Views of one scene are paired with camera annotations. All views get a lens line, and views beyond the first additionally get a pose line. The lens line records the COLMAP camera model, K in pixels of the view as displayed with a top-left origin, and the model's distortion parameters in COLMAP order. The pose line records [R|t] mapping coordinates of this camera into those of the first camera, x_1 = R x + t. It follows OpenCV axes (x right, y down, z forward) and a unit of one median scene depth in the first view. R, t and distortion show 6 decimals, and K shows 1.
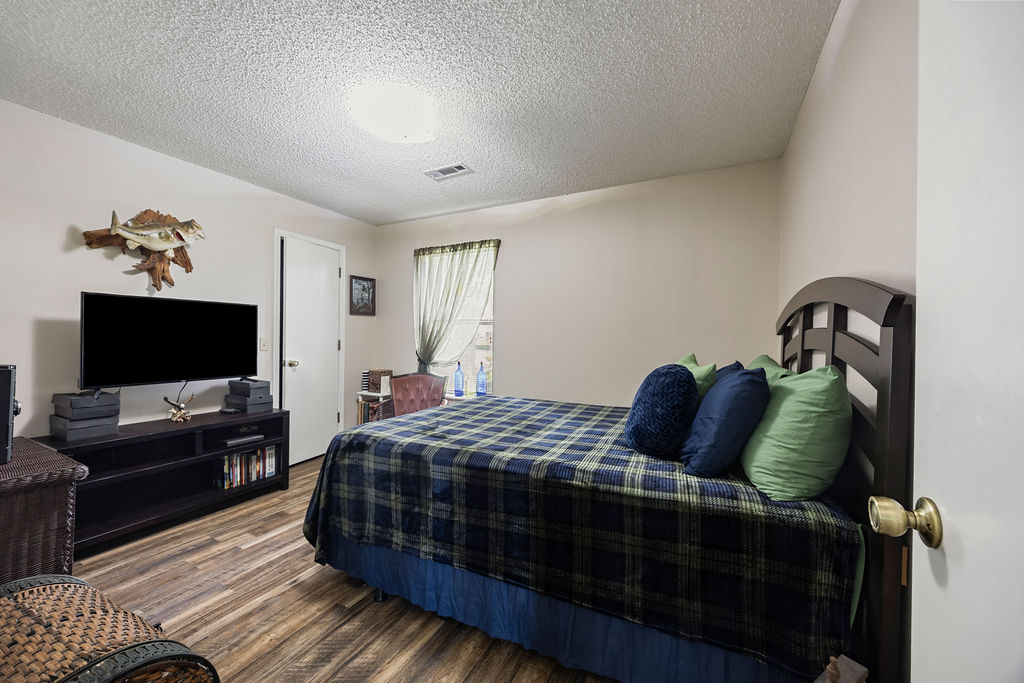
lens RADIAL K [[390.4, 0, 511.2], [0, 390.4, 343.8], [0, 0, 1]] dist [-0.006831, 0.000293]
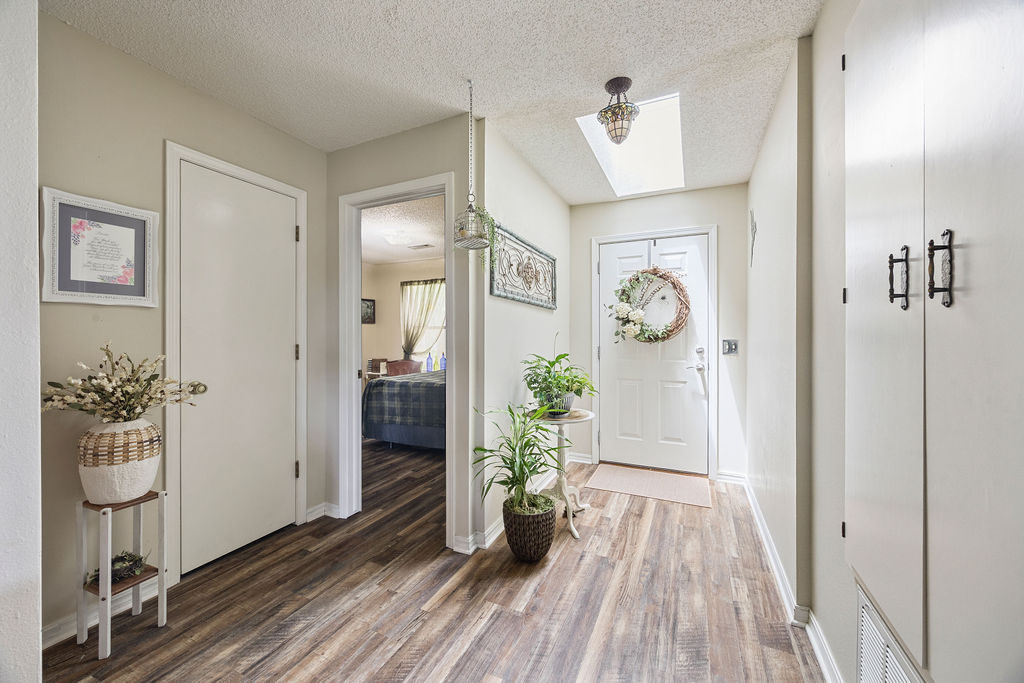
lens RADIAL K [[390.4, 0, 512.6], [0, 390.4, 338.1], [0, 0, 1]] dist [-0.006831, 0.000293]
pose [[0.998881, -0.014203, 0.045104, 0.136036], [0.014588, 0.999860, -0.008225, 0.006333], [-0.044981, 0.008874, 0.998948, -0.622731]]
